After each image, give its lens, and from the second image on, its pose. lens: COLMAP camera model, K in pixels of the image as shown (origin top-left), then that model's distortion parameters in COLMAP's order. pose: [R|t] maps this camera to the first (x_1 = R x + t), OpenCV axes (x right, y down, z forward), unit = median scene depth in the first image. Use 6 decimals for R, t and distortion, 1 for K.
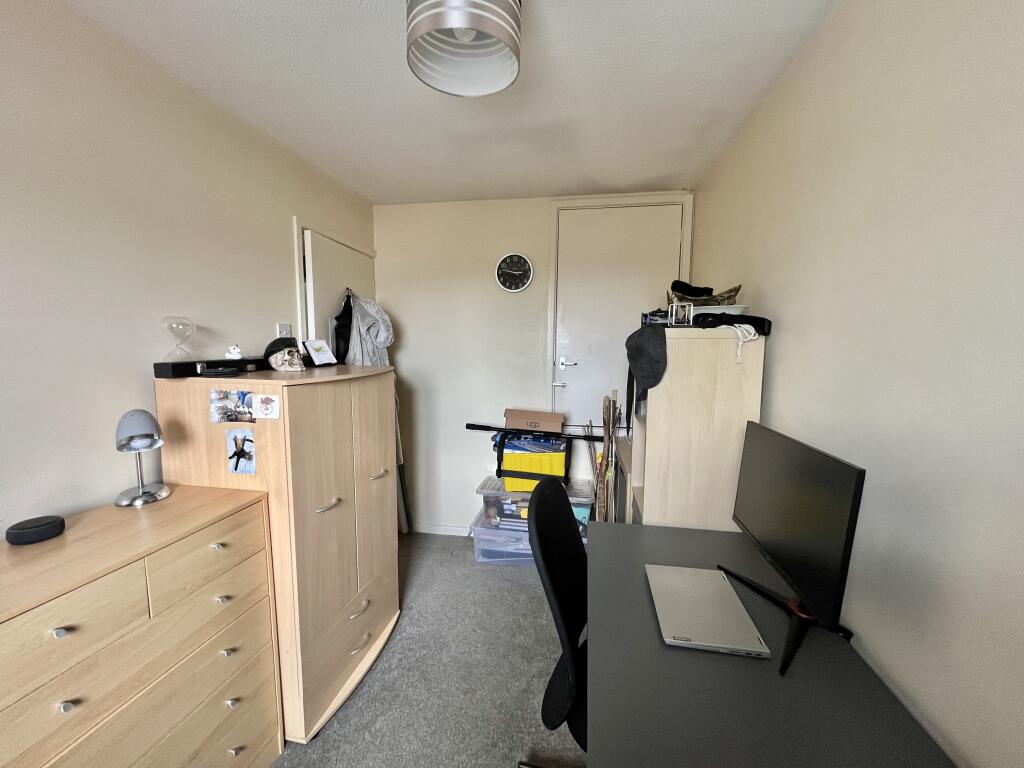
lens RADIAL K [[415.6, 0, 515.1], [0, 415.6, 387.0], [0, 0, 1]] dist [-0.004448, -0.000262]
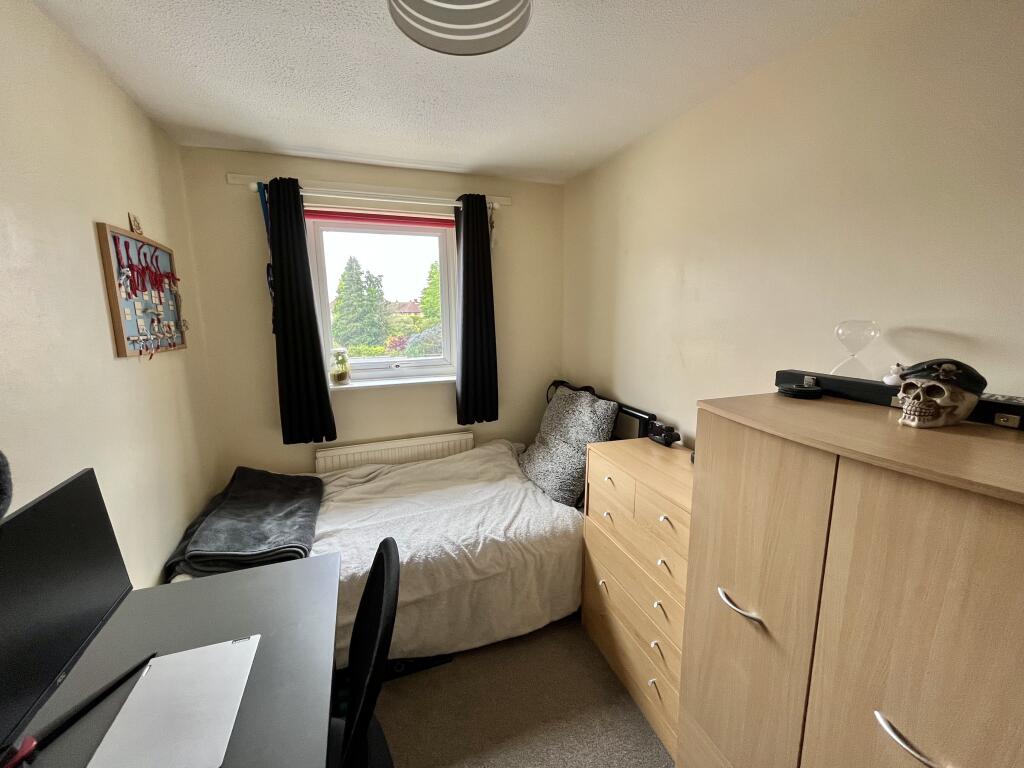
lens RADIAL K [[415.6, 0, 515.0], [0, 415.6, 383.0], [0, 0, 1]] dist [-0.004448, -0.000262]
pose [[-0.864895, 0.074662, -0.496370, 0.191133], [-0.066619, 0.963054, 0.260937, -0.234409], [0.497513, 0.258751, -0.827967, 1.396195]]
